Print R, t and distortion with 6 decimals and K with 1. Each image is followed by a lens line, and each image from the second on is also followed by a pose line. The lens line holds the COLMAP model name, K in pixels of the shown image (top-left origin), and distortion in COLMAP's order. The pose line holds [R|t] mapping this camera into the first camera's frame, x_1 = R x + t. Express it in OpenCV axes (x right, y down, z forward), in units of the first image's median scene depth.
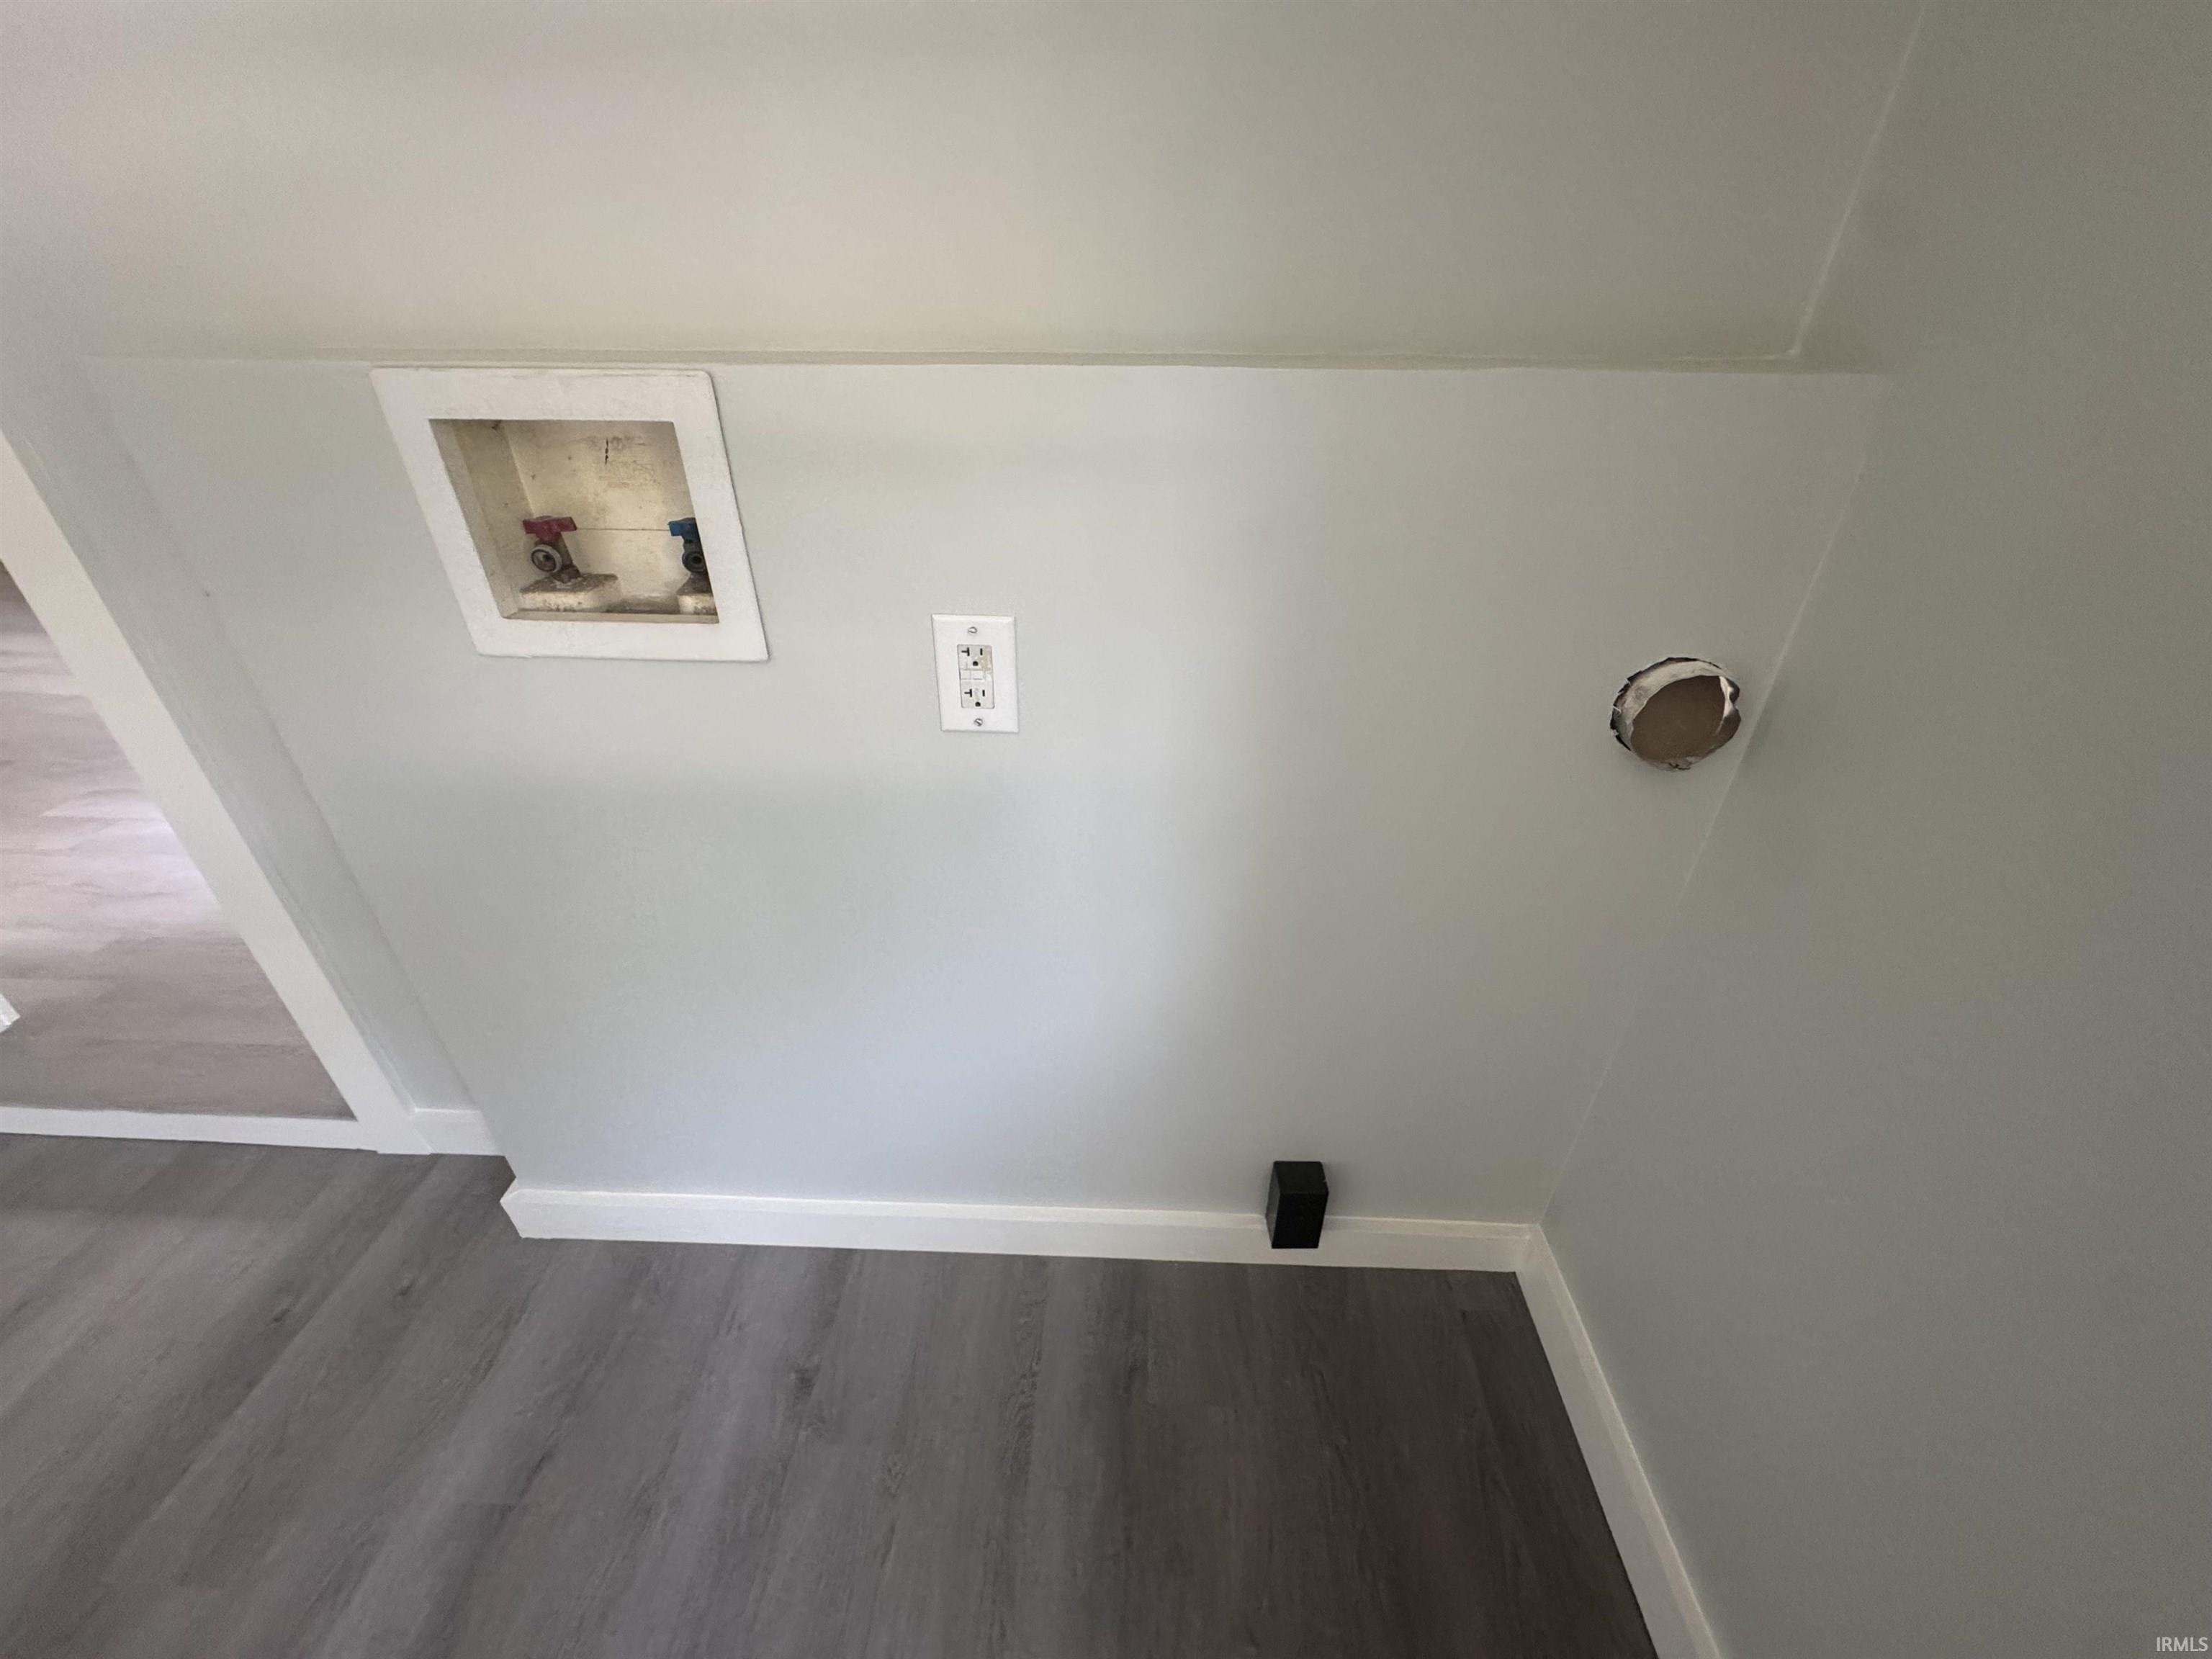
lens RADIAL K [[887.8, 0, 1107.4], [0, 887.8, 830.0], [0, 0, 1]] dist [-0.001244, 0.000650]
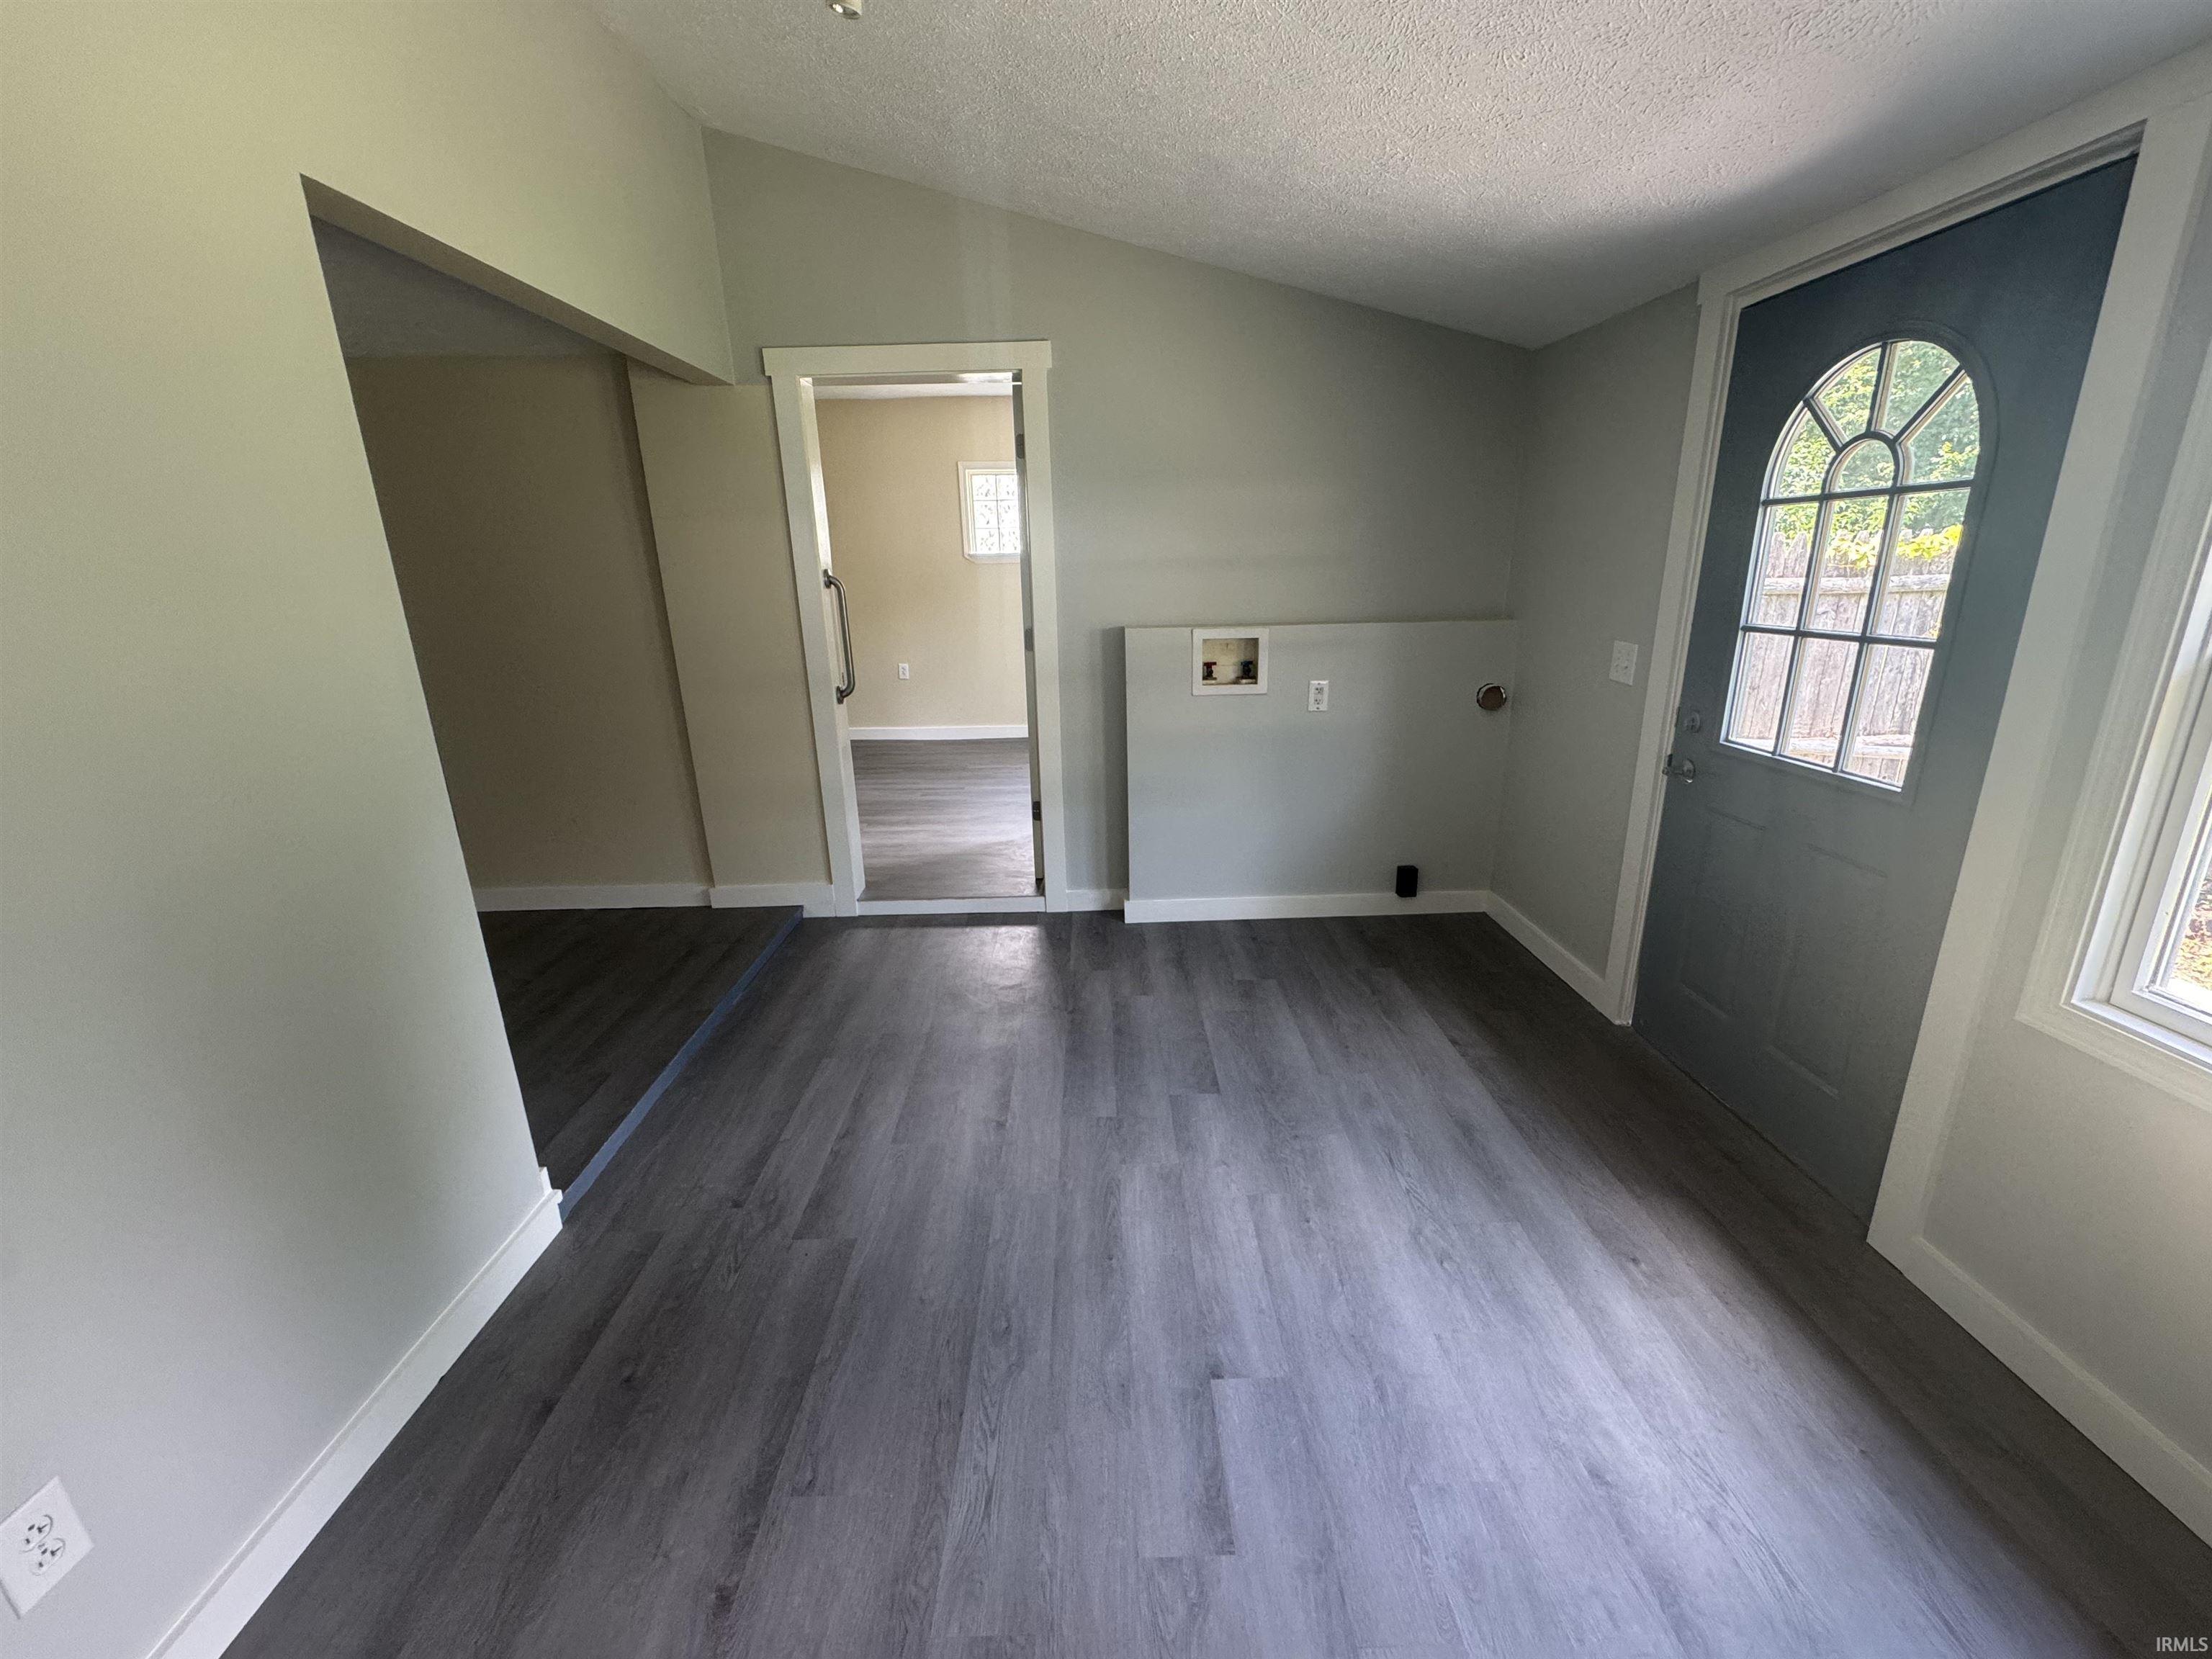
lens RADIAL K [[887.8, 0, 1107.4], [0, 887.8, 830.0], [0, 0, 1]] dist [-0.001244, 0.000650]
pose [[0.998376, -0.029966, 0.048449, -1.295477], [0.043140, 0.953137, -0.299448, 1.540787], [-0.037206, 0.301052, 0.952882, -2.559776]]
